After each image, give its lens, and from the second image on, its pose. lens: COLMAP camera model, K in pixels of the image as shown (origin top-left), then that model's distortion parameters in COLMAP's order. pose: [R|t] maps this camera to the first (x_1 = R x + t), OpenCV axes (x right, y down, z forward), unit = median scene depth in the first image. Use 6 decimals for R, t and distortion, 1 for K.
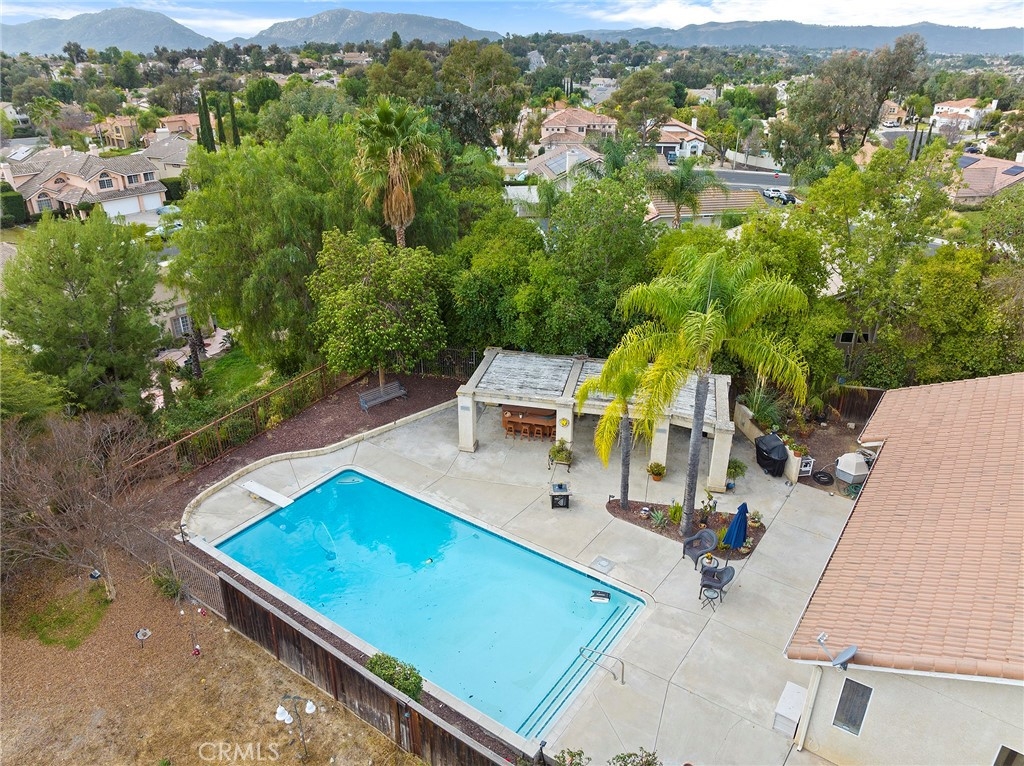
lens RADIAL K [[719.2, 0, 512.0], [0, 719.2, 383.0], [0, 0, 1]] dist [-0.027142, 0.000548]
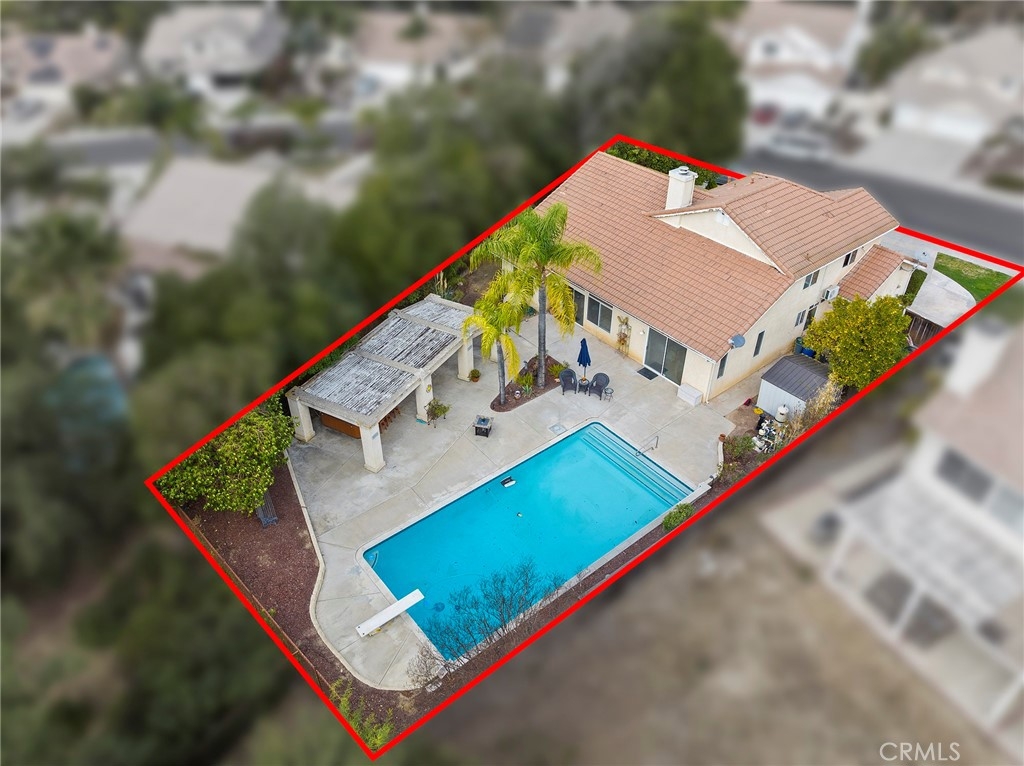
lens RADIAL K [[724.2, 0, 512.0], [0, 724.2, 383.0], [0, 0, 1]] dist [-0.040703, -0.001594]
pose [[0.270661, -0.580927, 0.767637, -0.879497], [0.420653, 0.788615, 0.448484, -0.472186], [-0.865906, 0.201521, 0.457816, 0.336824]]
